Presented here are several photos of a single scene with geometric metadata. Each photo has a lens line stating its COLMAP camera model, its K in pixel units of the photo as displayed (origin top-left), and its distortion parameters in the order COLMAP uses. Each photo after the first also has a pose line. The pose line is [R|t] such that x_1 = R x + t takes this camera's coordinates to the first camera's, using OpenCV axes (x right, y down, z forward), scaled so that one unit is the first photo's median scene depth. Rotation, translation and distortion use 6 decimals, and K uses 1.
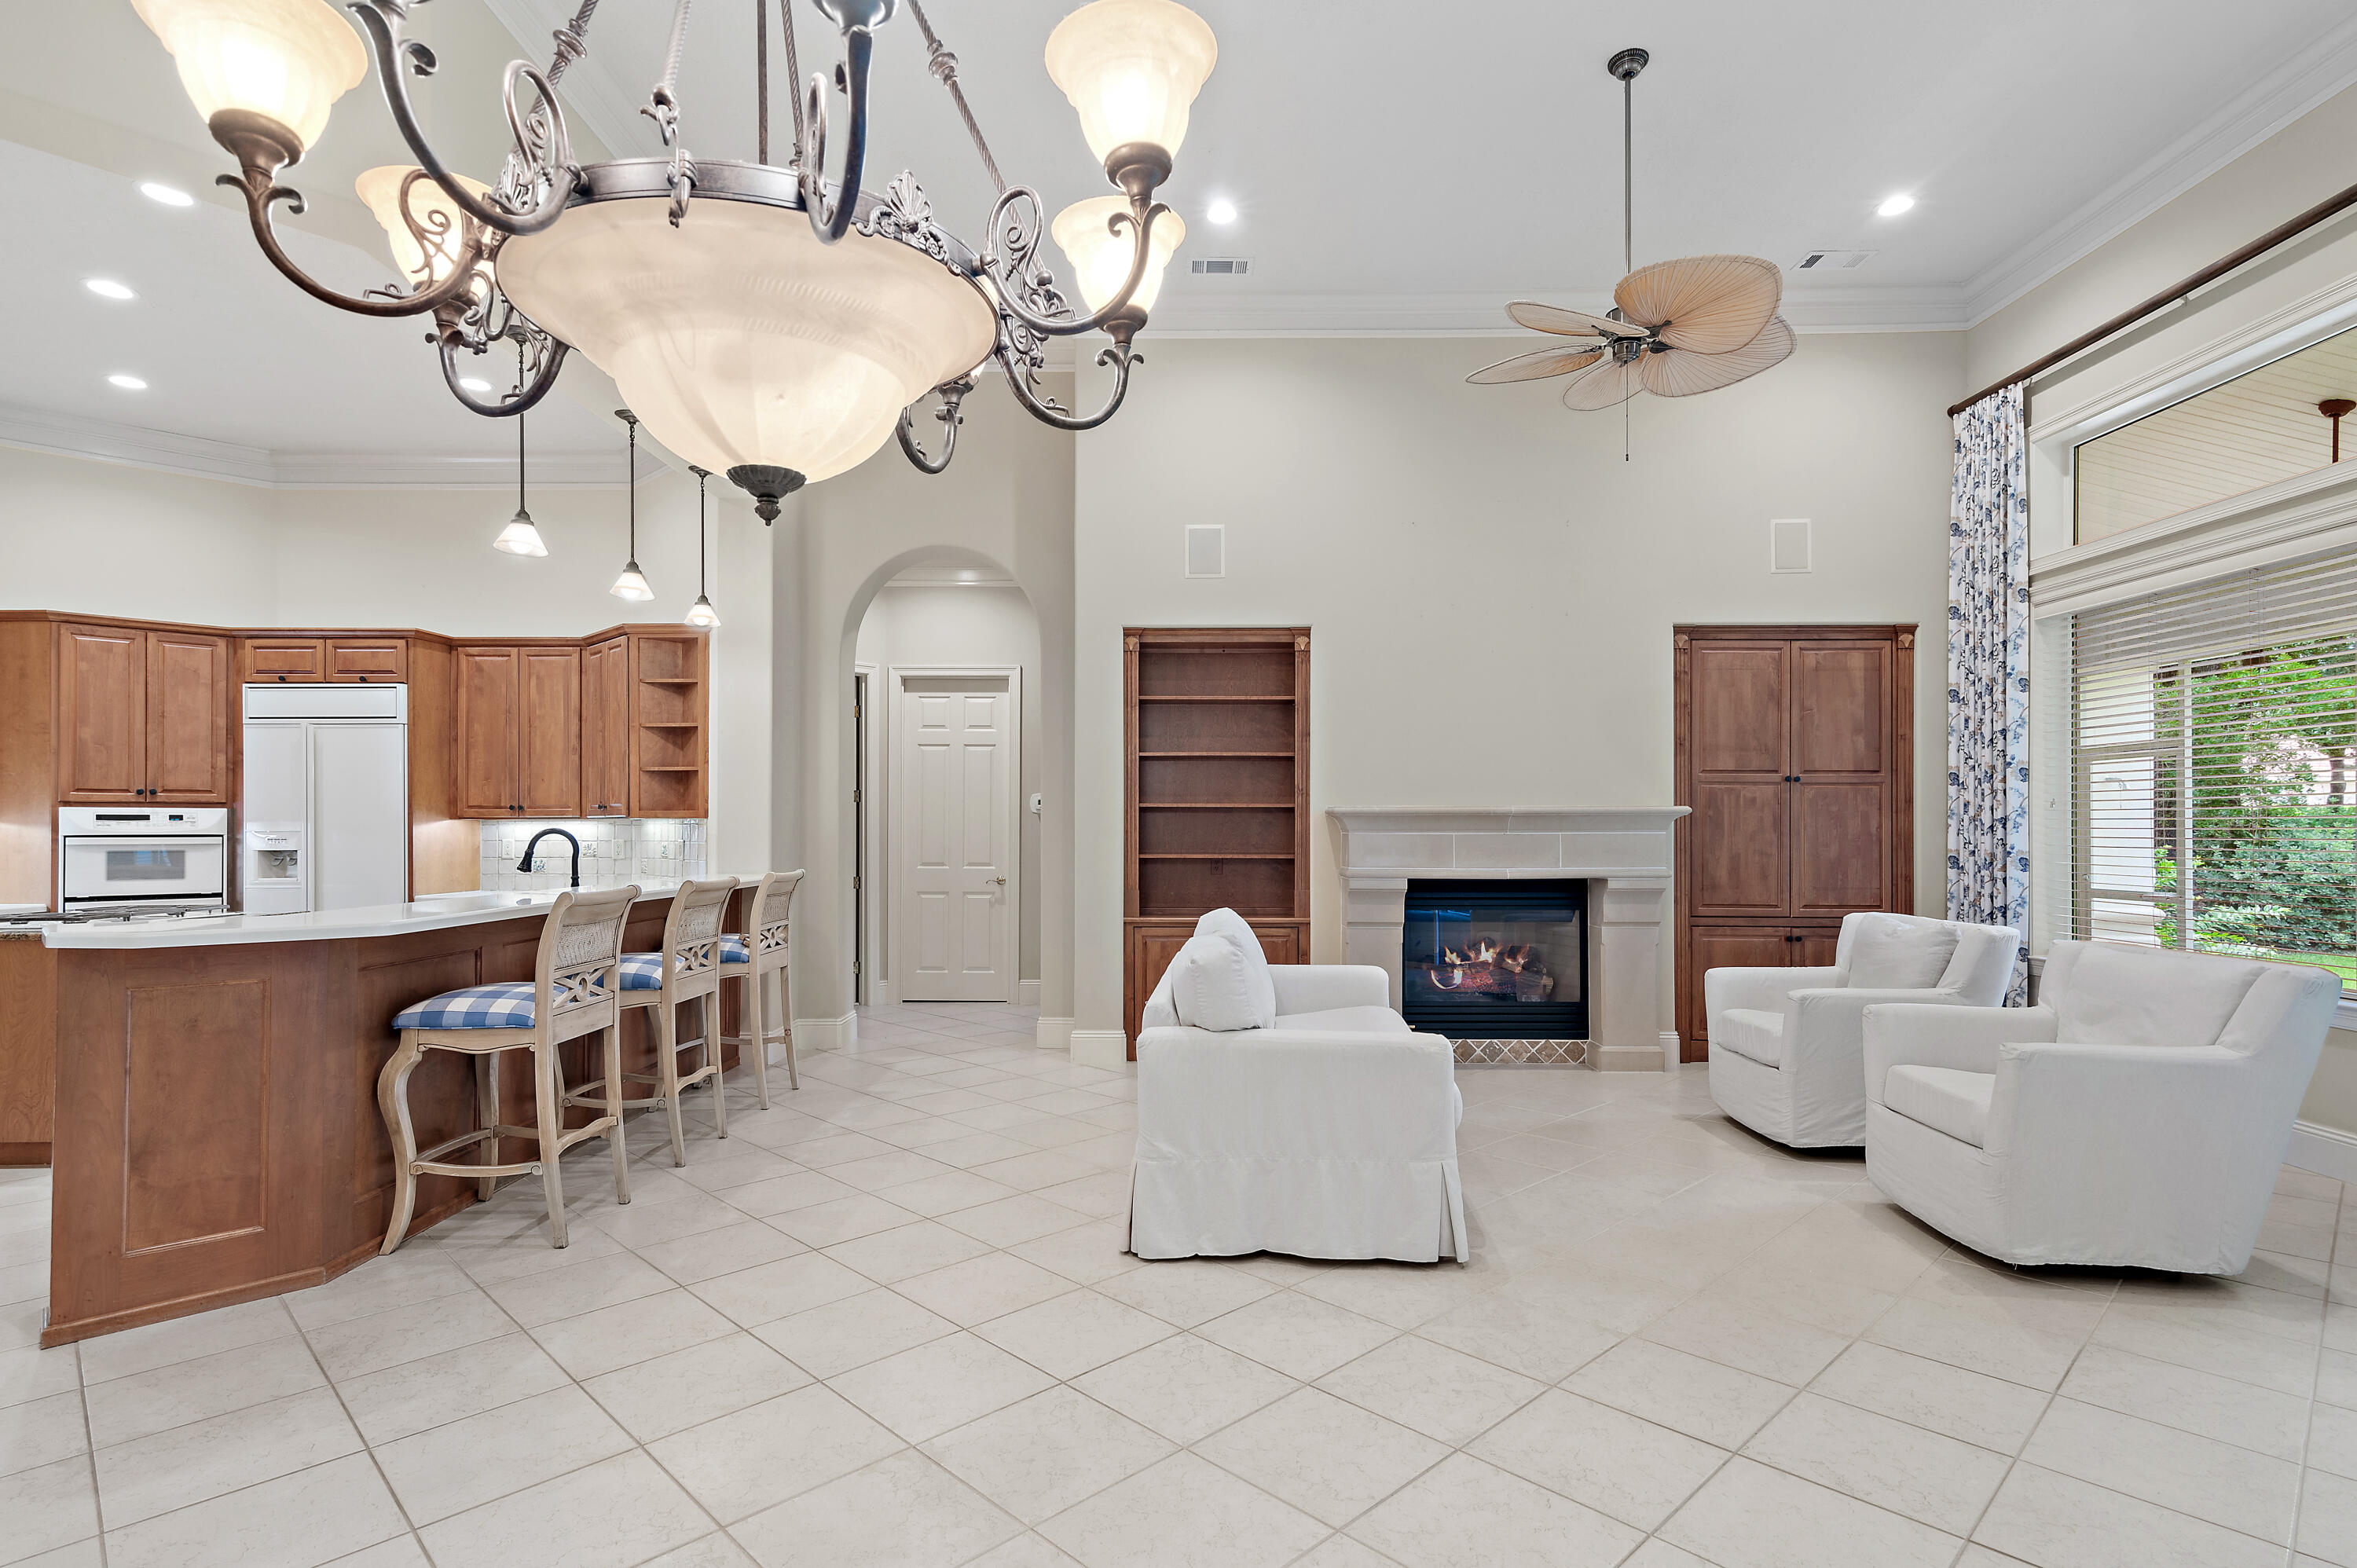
lens RADIAL K [[1178.1, 0, 1182.9], [0, 1178.1, 816.4], [0, 0, 1]] dist [0.009719, 0.000191]
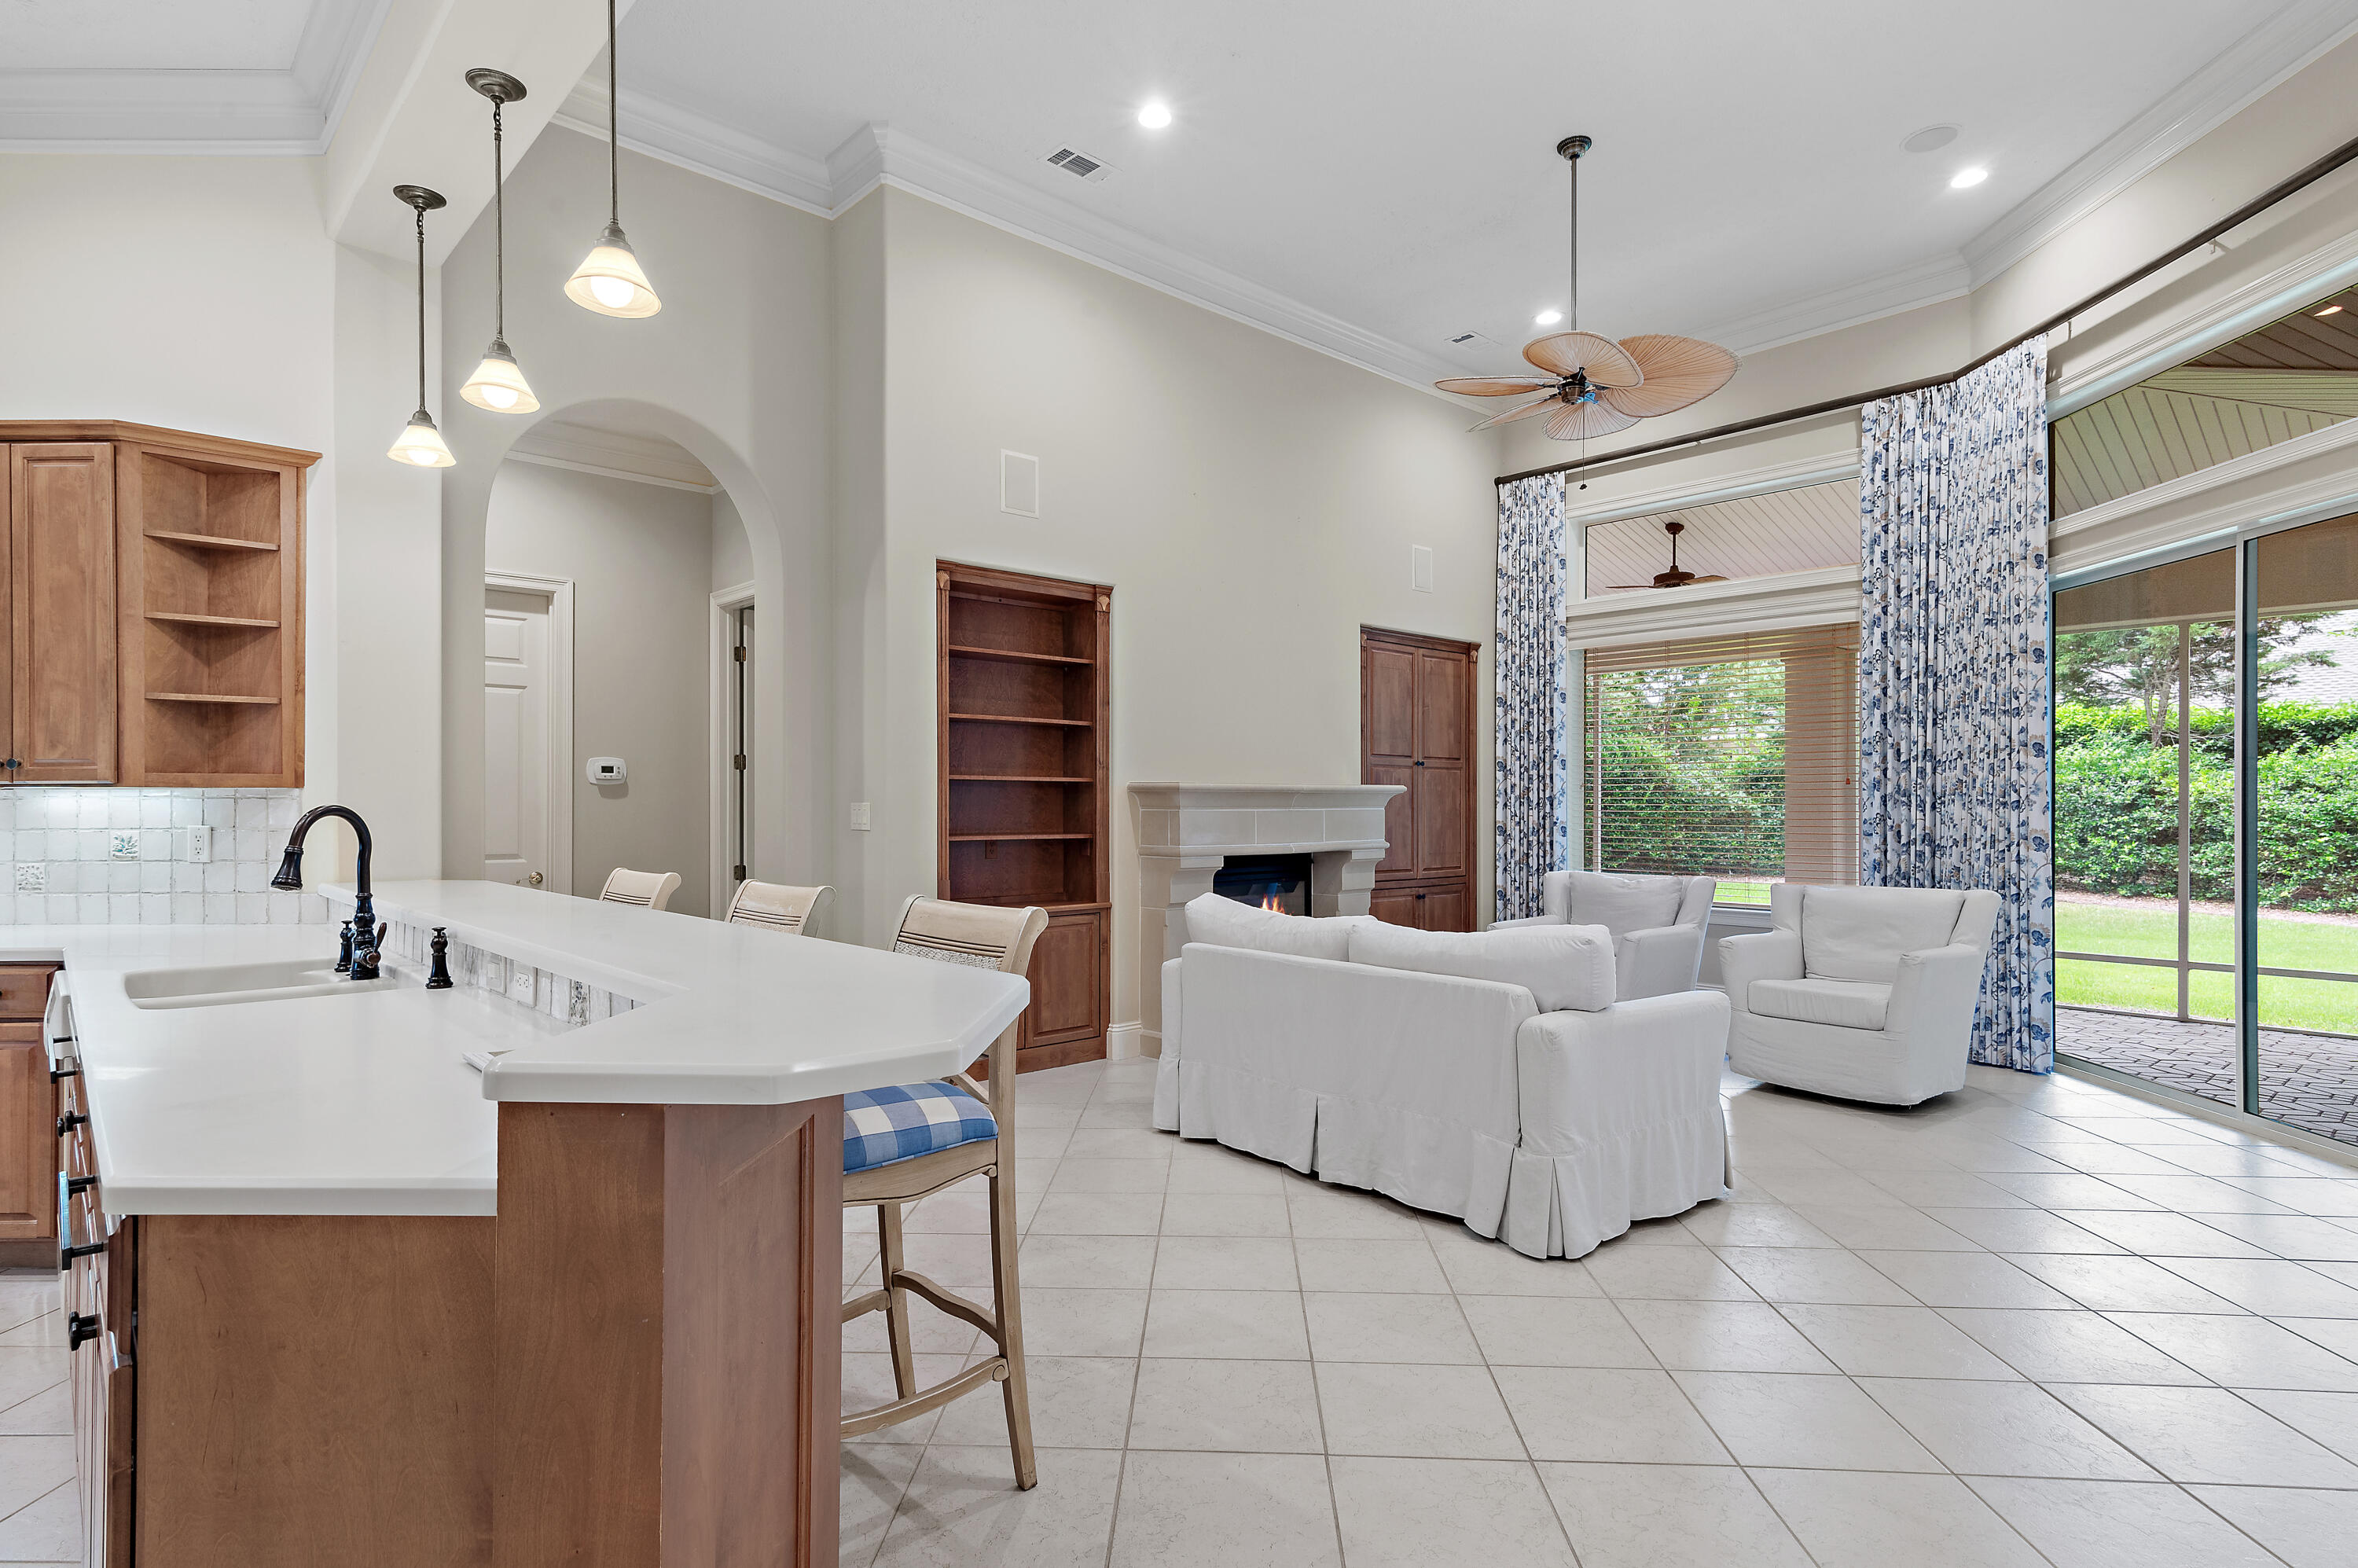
lens RADIAL K [[1209.8, 0, 1174.6], [0, 1209.8, 799.2], [0, 0, 1]] dist [0.010365, 0.000158]
pose [[0.729470, 0.002937, 0.684007, -0.504327], [-0.005979, 0.999980, 0.002083, 0.003308], [-0.683987, -0.005610, 0.729473, 0.274151]]
